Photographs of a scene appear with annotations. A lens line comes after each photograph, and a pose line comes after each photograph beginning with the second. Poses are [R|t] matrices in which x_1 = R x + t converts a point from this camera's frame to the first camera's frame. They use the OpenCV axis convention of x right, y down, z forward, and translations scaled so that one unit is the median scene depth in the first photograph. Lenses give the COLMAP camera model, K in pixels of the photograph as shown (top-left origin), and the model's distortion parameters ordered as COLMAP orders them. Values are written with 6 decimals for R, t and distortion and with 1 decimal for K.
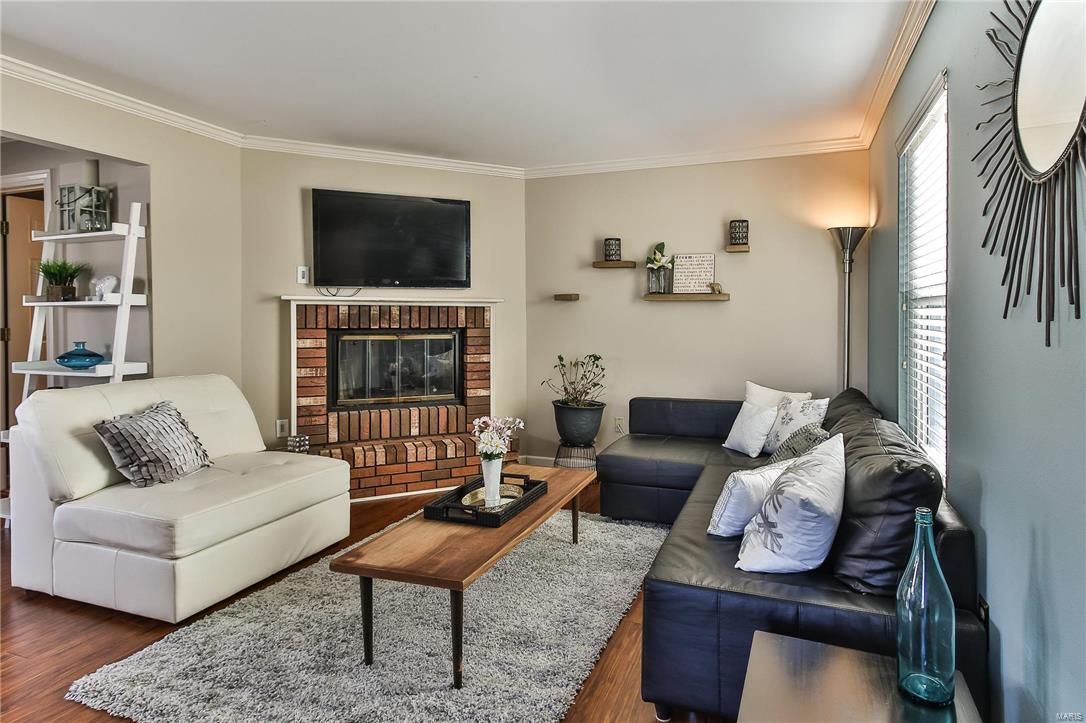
lens RADIAL K [[585.9, 0, 567.4], [0, 585.9, 328.3], [0, 0, 1]] dist [0.037668, -0.000683]
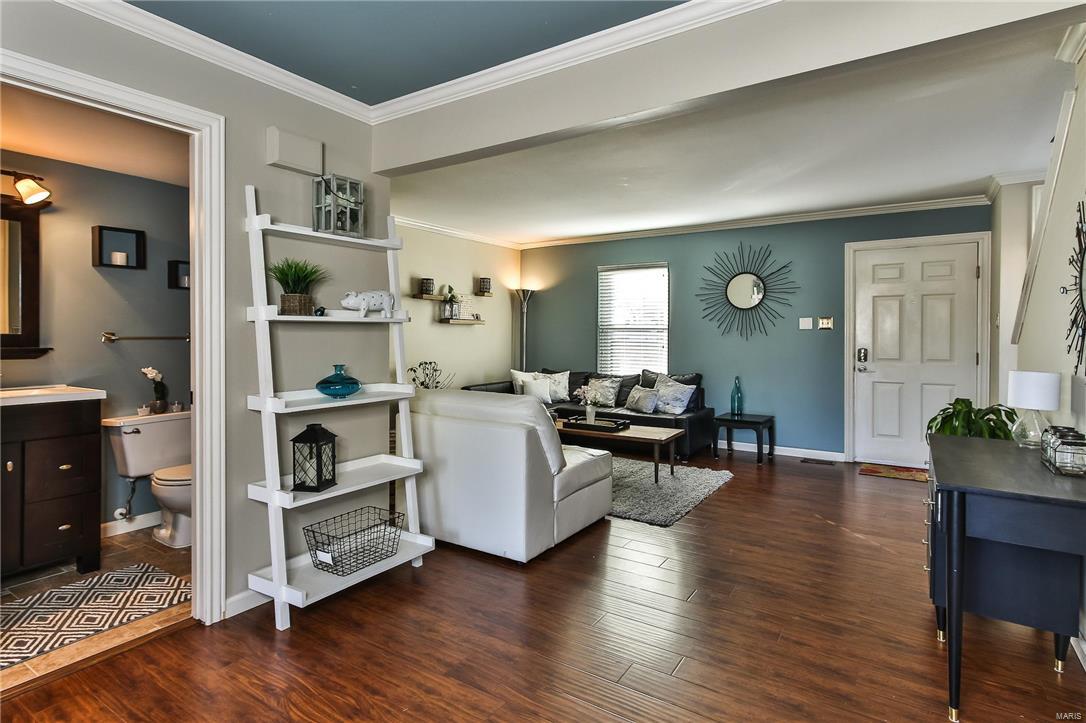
lens RADIAL K [[558.0, 0, 522.2], [0, 558.0, 338.9], [0, 0, 1]] dist [0.013367, 0.000456]
pose [[0.263214, -0.008174, 0.964703, -1.181804], [0.016503, 0.999856, 0.003969, -0.010212], [-0.964596, 0.014876, 0.263311, 0.435550]]
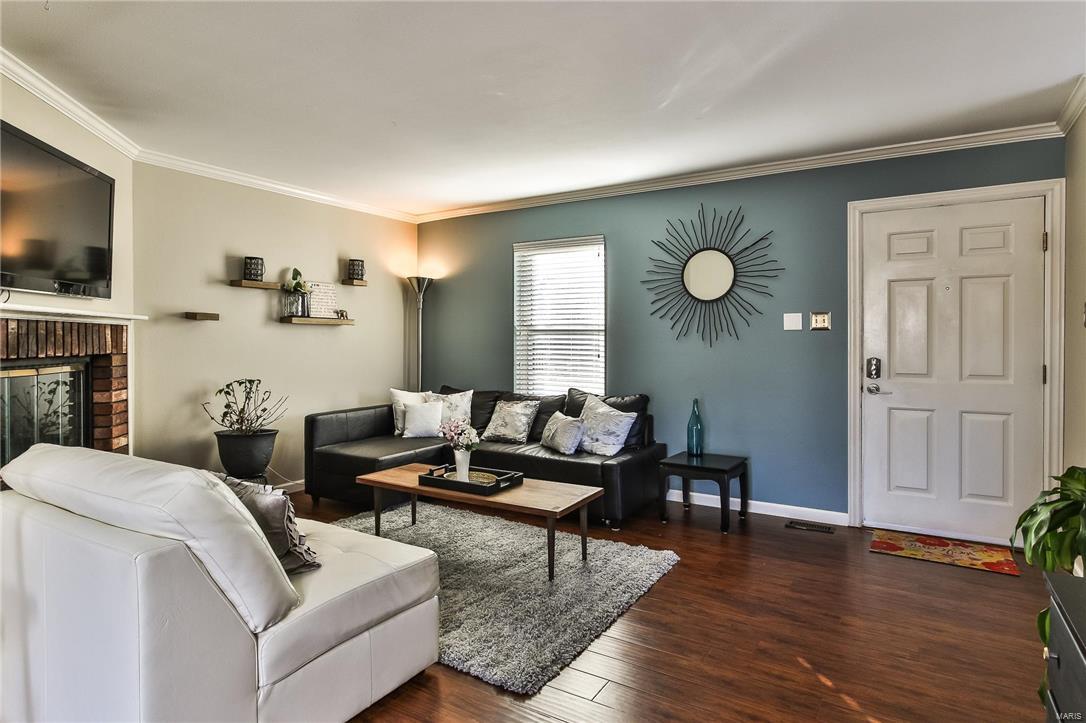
lens RADIAL K [[609.0, 0, 530.9], [0, 609.0, 342.2], [0, 0, 1]] dist [-0.001286, -0.000181]
pose [[0.221110, -0.005969, 0.975231, -0.815729], [0.019085, 0.999816, 0.001792, -0.007151], [-0.975062, 0.018216, 0.221183, 0.341327]]
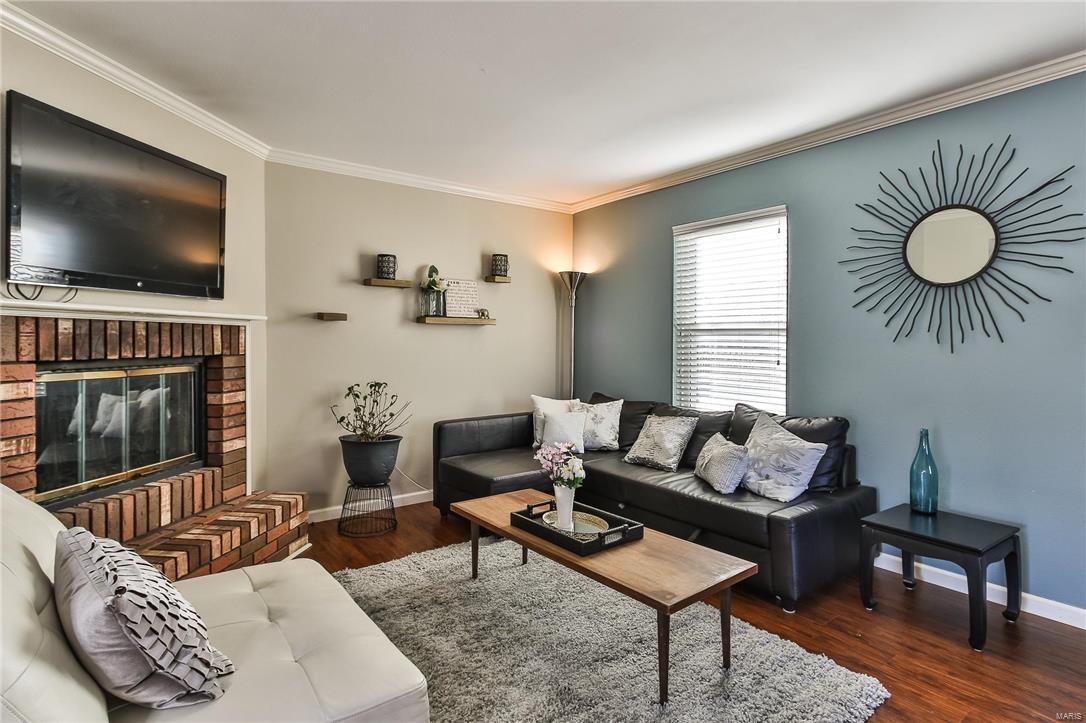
lens RADIAL K [[566.6, 0, 538.7], [0, 566.6, 345.5], [0, 0, 1]] dist [0.003546, 0.001839]
pose [[0.538487, -0.008511, 0.842591, -0.560286], [0.015417, 0.999881, 0.000248, -0.007099], [-0.842493, 0.012857, 0.538554, 0.321985]]
